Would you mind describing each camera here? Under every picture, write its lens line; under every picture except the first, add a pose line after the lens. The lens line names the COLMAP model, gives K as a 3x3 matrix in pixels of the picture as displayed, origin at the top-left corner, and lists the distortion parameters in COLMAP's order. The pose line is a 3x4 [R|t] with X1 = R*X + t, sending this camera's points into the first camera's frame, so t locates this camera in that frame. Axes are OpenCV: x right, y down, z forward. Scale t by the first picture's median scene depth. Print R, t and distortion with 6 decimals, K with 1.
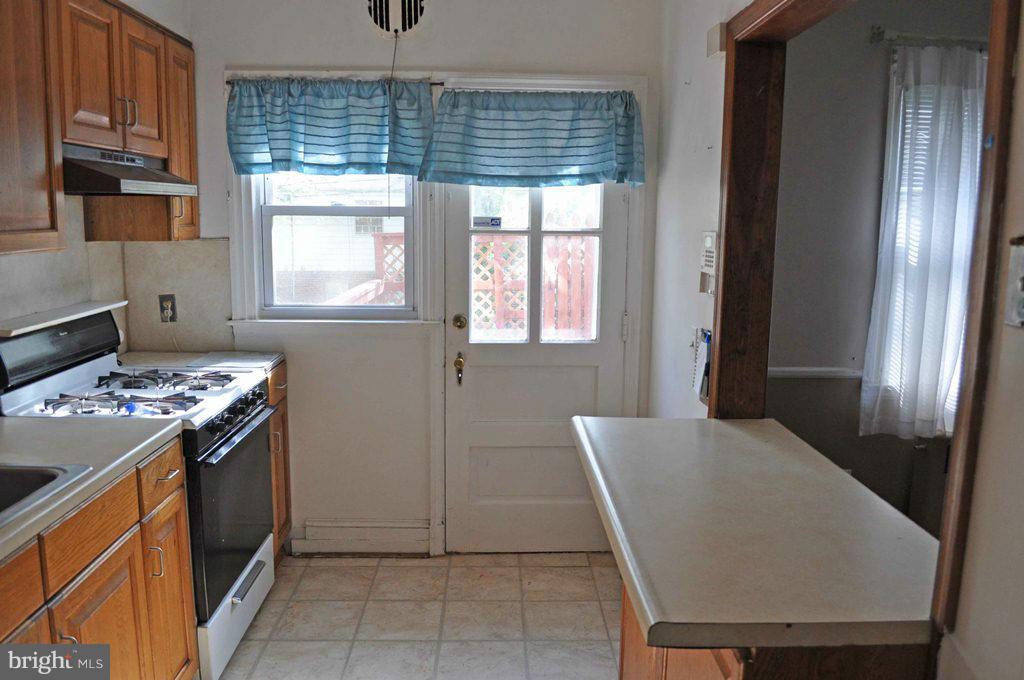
lens RADIAL K [[802.2, 0, 515.7], [0, 802.2, 349.5], [0, 0, 1]] dist [-0.081211, 0.007871]
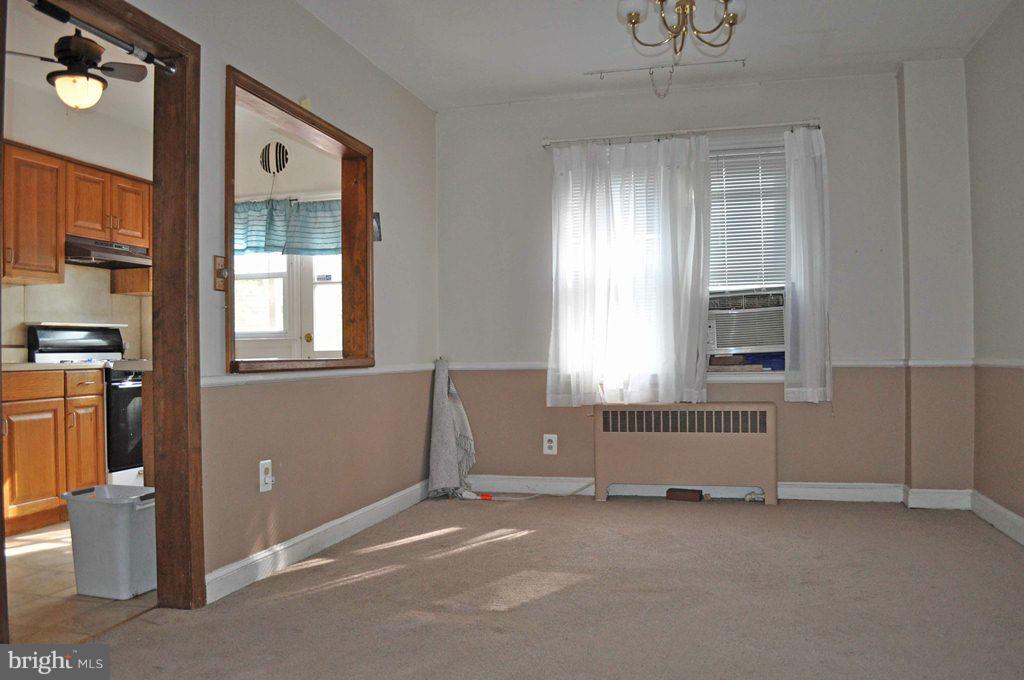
lens RADIAL K [[802.2, 0, 516.2], [0, 802.2, 353.2], [0, 0, 1]] dist [-0.081211, 0.007871]
pose [[0.959251, -0.027145, -0.281248, 0.852108], [-0.019666, 0.986547, -0.162293, 0.270809], [0.281870, 0.161211, 0.945812, -0.457188]]
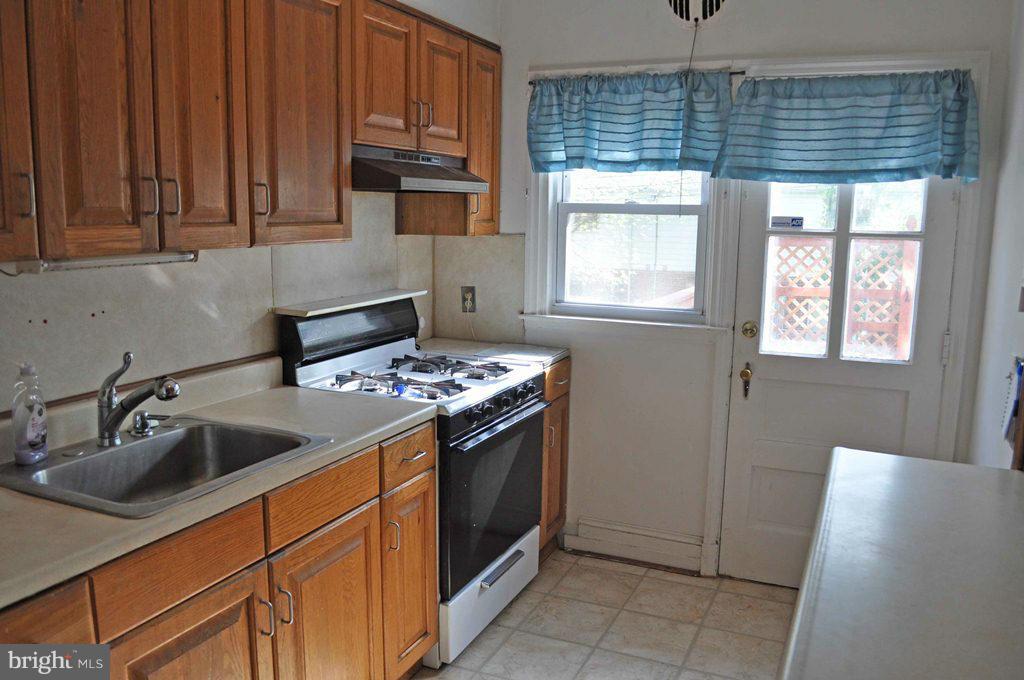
lens RADIAL K [[802.2, 0, 517.5], [0, 802.2, 350.6], [0, 0, 1]] dist [-0.081211, 0.007871]
pose [[0.899171, 0.073665, -0.431352, 0.092470], [-0.073413, 0.997152, 0.017258, -0.007200], [0.431395, 0.016149, 0.902019, 0.060313]]
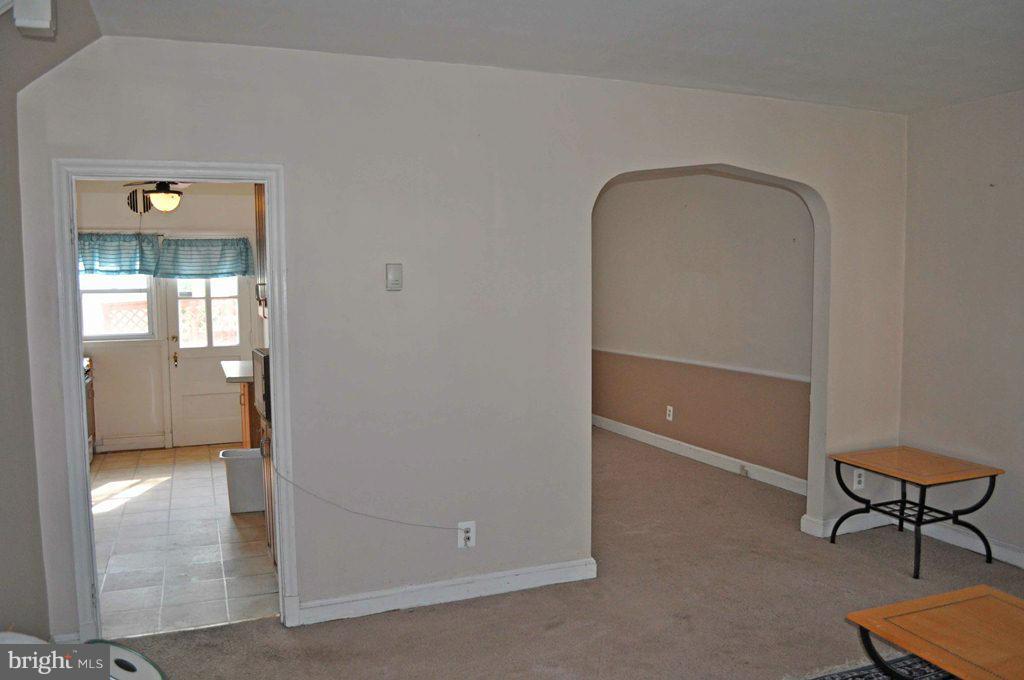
lens RADIAL K [[802.2, 0, 513.4], [0, 802.2, 349.1], [0, 0, 1]] dist [-0.081211, 0.007871]
pose [[0.935800, -0.049419, 0.349051, 0.045234], [0.077858, 0.994649, -0.067914, 0.231534], [-0.343827, 0.090730, 0.934639, -1.472607]]
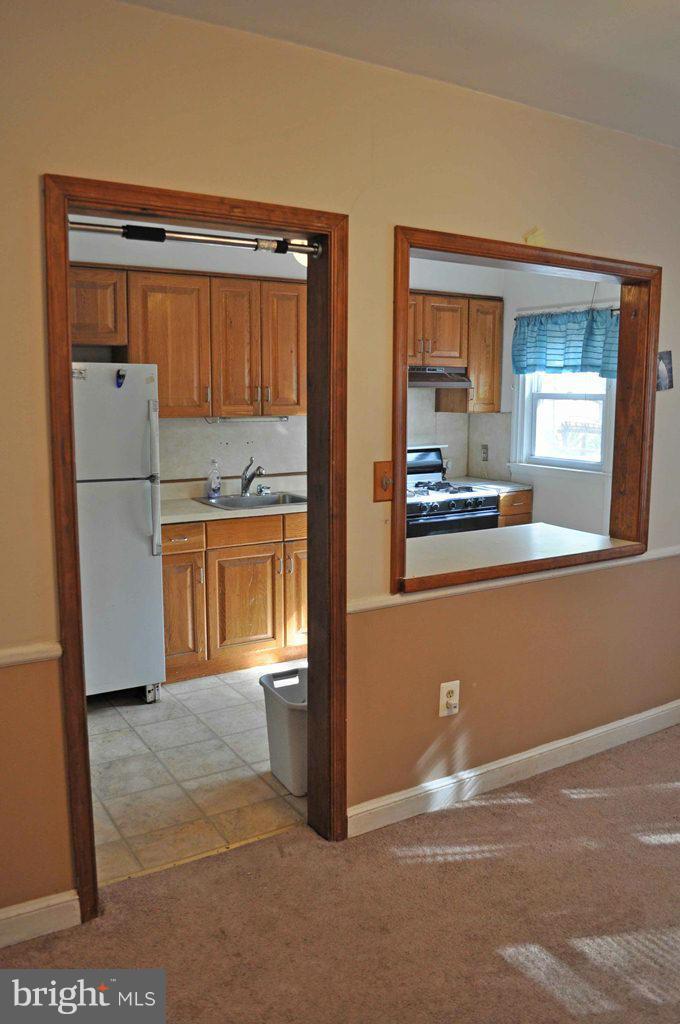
lens RADIAL K [[802.2, 0, 349.5], [0, 802.2, 504.4], [0, 0, 1]] dist [-0.081211, 0.007871]
pose [[0.503225, 0.109269, -0.857219, 0.941712], [-0.138368, 0.989363, 0.044886, 0.021159], [0.853006, 0.096024, 0.512991, -0.126768]]
